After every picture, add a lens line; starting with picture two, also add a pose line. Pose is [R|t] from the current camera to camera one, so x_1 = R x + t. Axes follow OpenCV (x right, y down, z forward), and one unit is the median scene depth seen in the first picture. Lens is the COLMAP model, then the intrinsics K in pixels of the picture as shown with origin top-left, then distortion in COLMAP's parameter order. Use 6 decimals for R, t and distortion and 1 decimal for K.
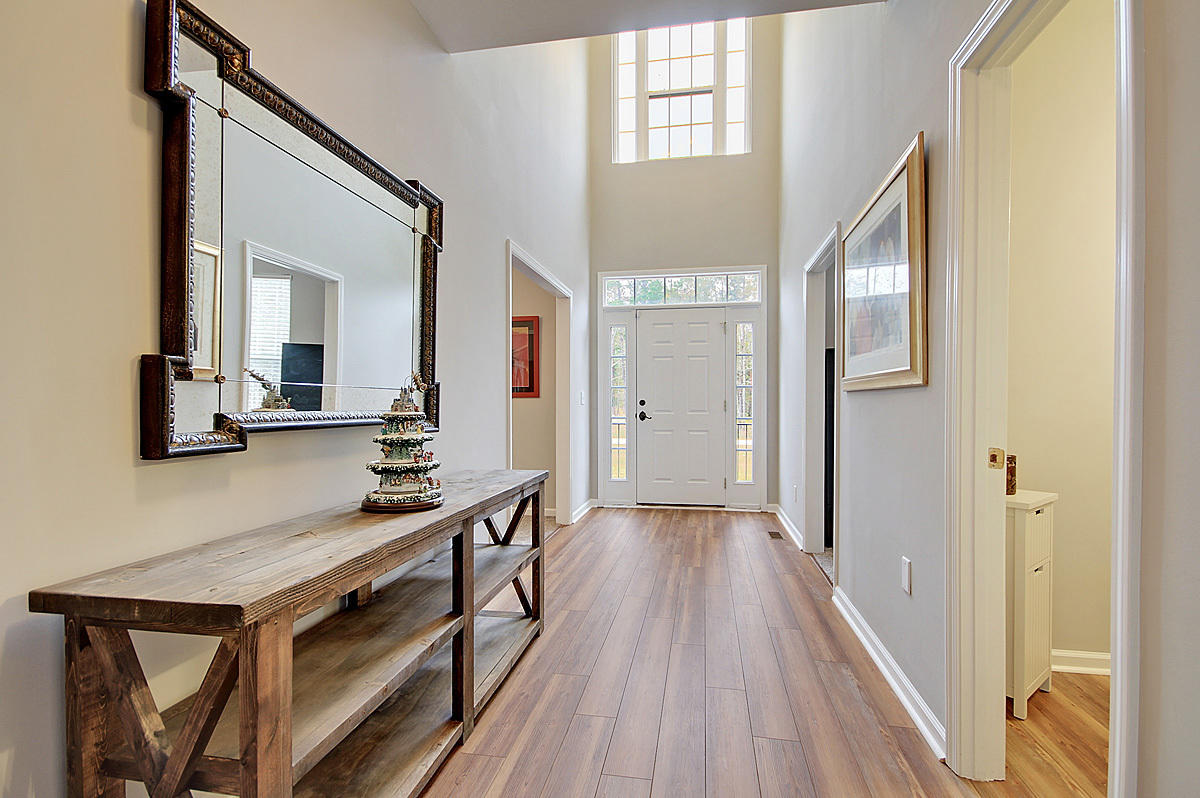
lens RADIAL K [[558.5, 0, 600.0], [0, 558.5, 399.0], [0, 0, 1]] dist [0.017405, -0.000220]
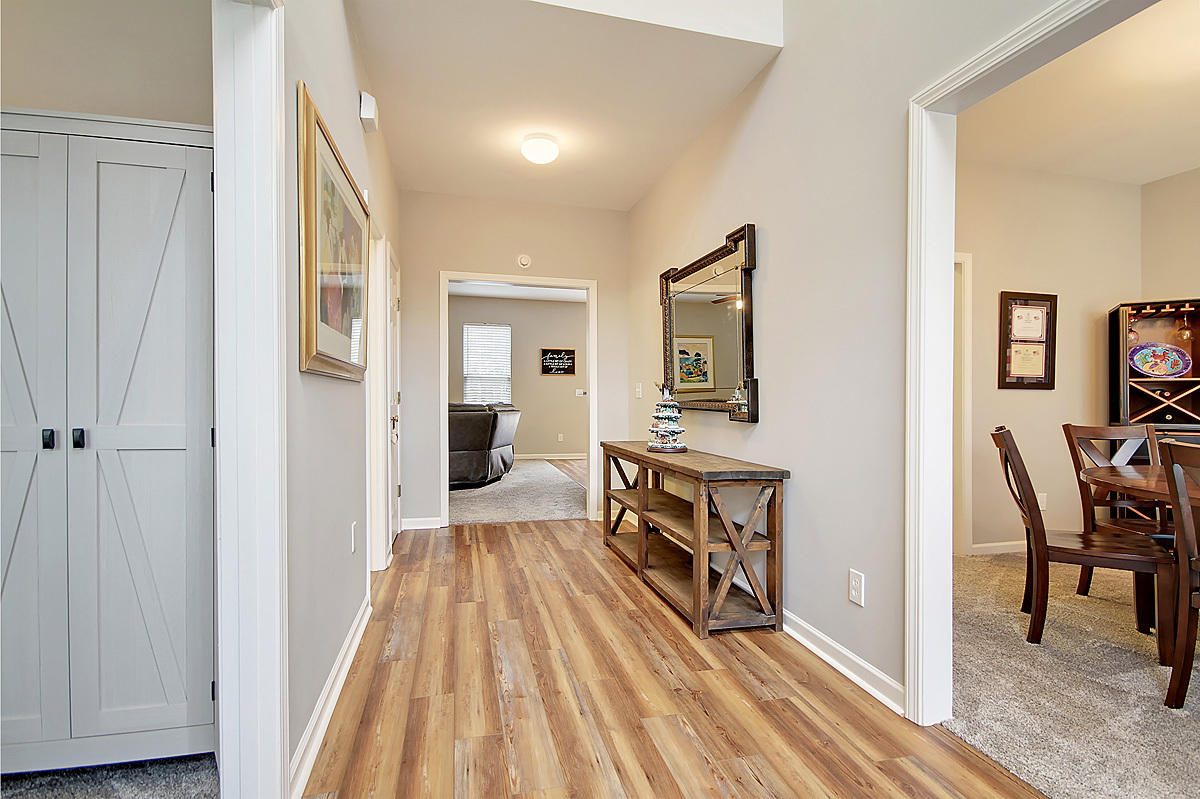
lens RADIAL K [[640.0, 0, 601.9], [0, 640.0, 424.7], [0, 0, 1]] dist [0.004090, -0.000431]
pose [[-0.916331, 0.008689, -0.400327, 0.619444], [-0.004845, 0.999451, 0.032782, 0.032696], [0.400392, 0.031979, -0.915786, 2.502346]]
